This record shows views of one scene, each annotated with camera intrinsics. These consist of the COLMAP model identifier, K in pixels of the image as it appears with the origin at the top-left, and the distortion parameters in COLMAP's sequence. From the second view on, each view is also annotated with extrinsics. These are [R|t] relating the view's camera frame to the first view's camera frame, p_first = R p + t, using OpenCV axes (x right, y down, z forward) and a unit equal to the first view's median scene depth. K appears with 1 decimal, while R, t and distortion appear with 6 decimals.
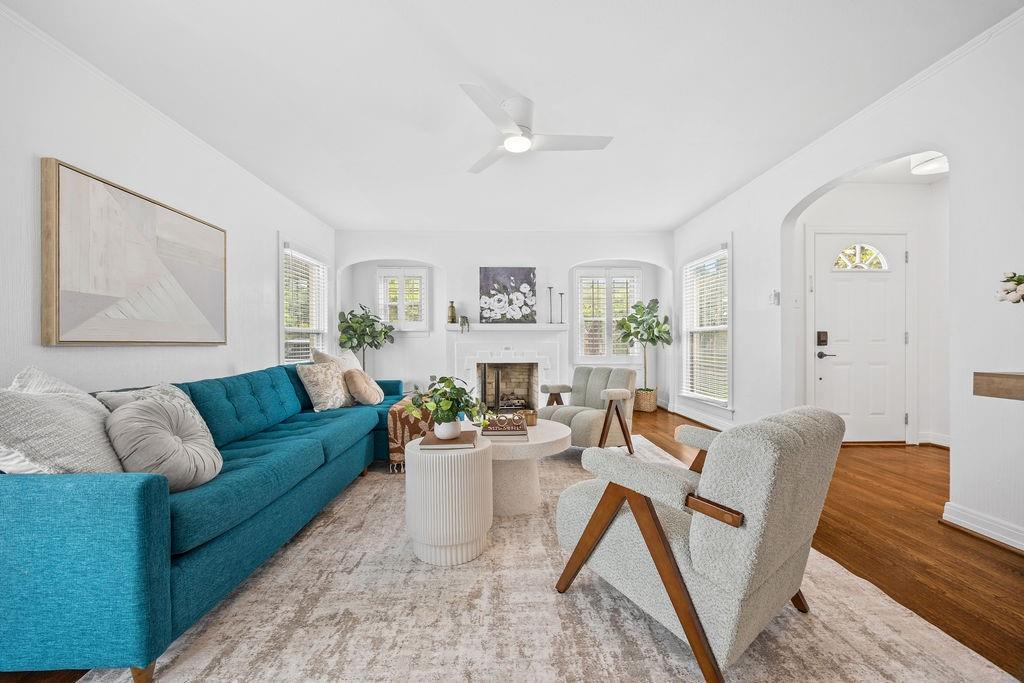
lens RADIAL K [[391.0, 0, 514.9], [0, 391.0, 340.0], [0, 0, 1]] dist [-0.002457, 0.000114]
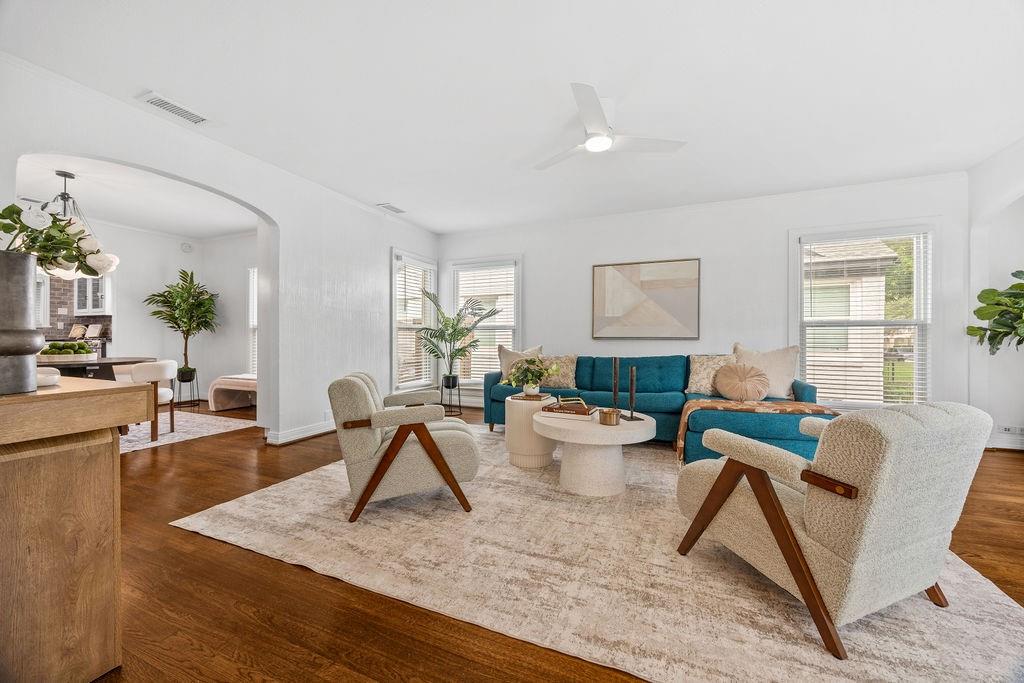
lens RADIAL K [[391.0, 0, 514.9], [0, 391.0, 340.0], [0, 0, 1]] dist [-0.002457, 0.000114]
pose [[-0.424607, 0.004619, -0.905366, 0.503153], [0.005955, 0.999980, 0.002309, 0.004267], [0.905358, -0.004411, -0.424626, 0.608068]]
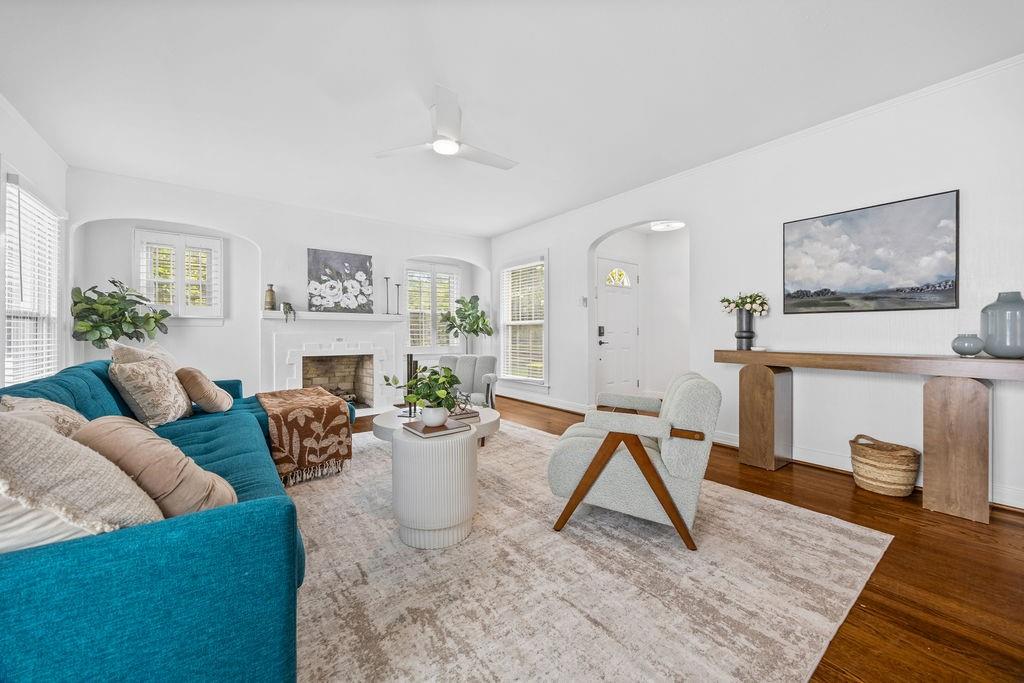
lens RADIAL K [[385.0, 0, 515.7], [0, 385.0, 327.4], [0, 0, 1]] dist [-0.001771, -0.000105]
pose [[0.816586, 0.012142, 0.577096, -0.216860], [-0.006112, 0.999905, -0.012389, 0.001450], [-0.577191, 0.006589, 0.816582, 0.017717]]
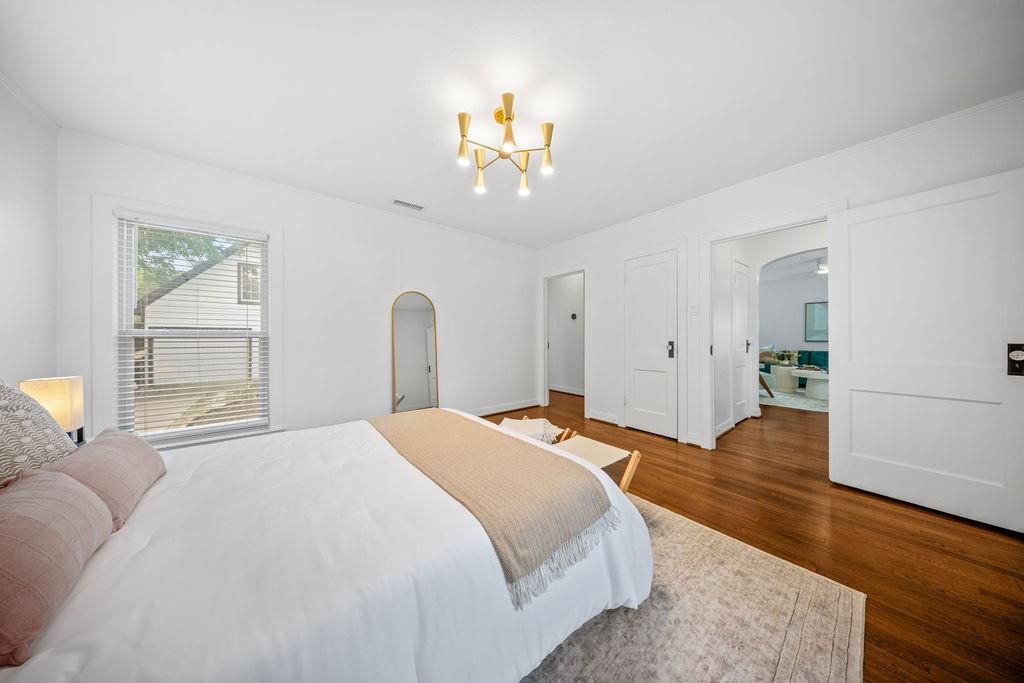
lens RADIAL K [[304.3, 0, 512.4], [0, 304.3, 336.1], [0, 0, 1]] dist [-0.000876, -0.000102]
pose [[-0.794118, 0.001869, -0.607760, 1.516774], [0.009823, 0.999904, -0.009760, -0.020284], [0.607684, -0.013721, -0.794061, 0.671409]]
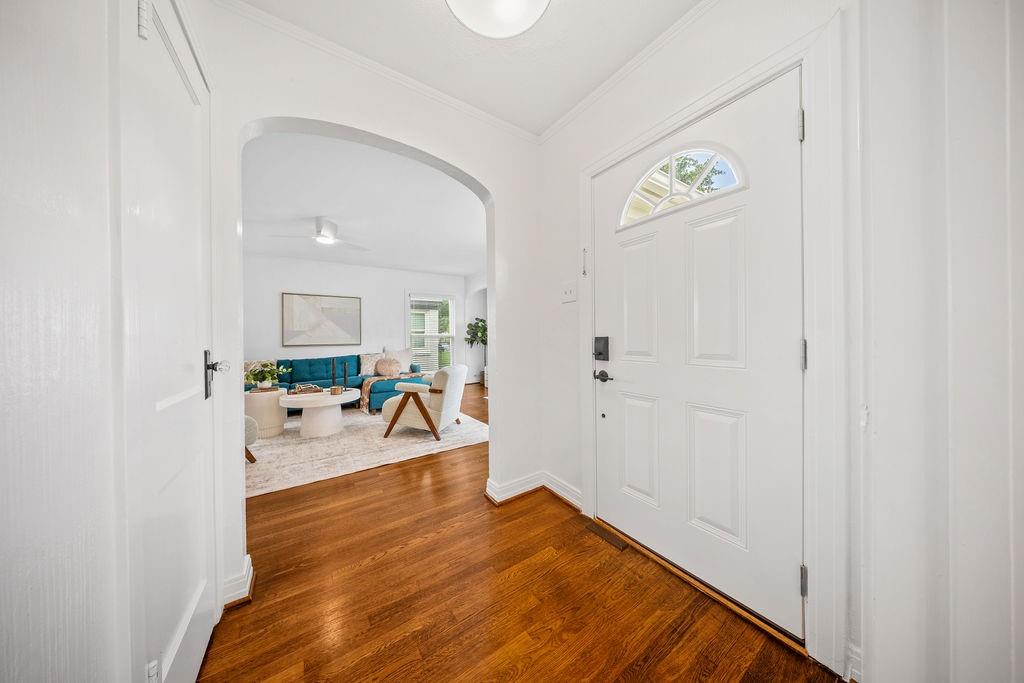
lens RADIAL K [[304.3, 0, 512.4], [0, 304.3, 336.1], [0, 0, 1]] dist [-0.000876, -0.000102]
pose [[0.537639, -0.006414, -0.843151, 0.828784], [0.017486, 0.999841, 0.003544, -0.020127], [0.842994, -0.016649, 0.537665, 0.475249]]
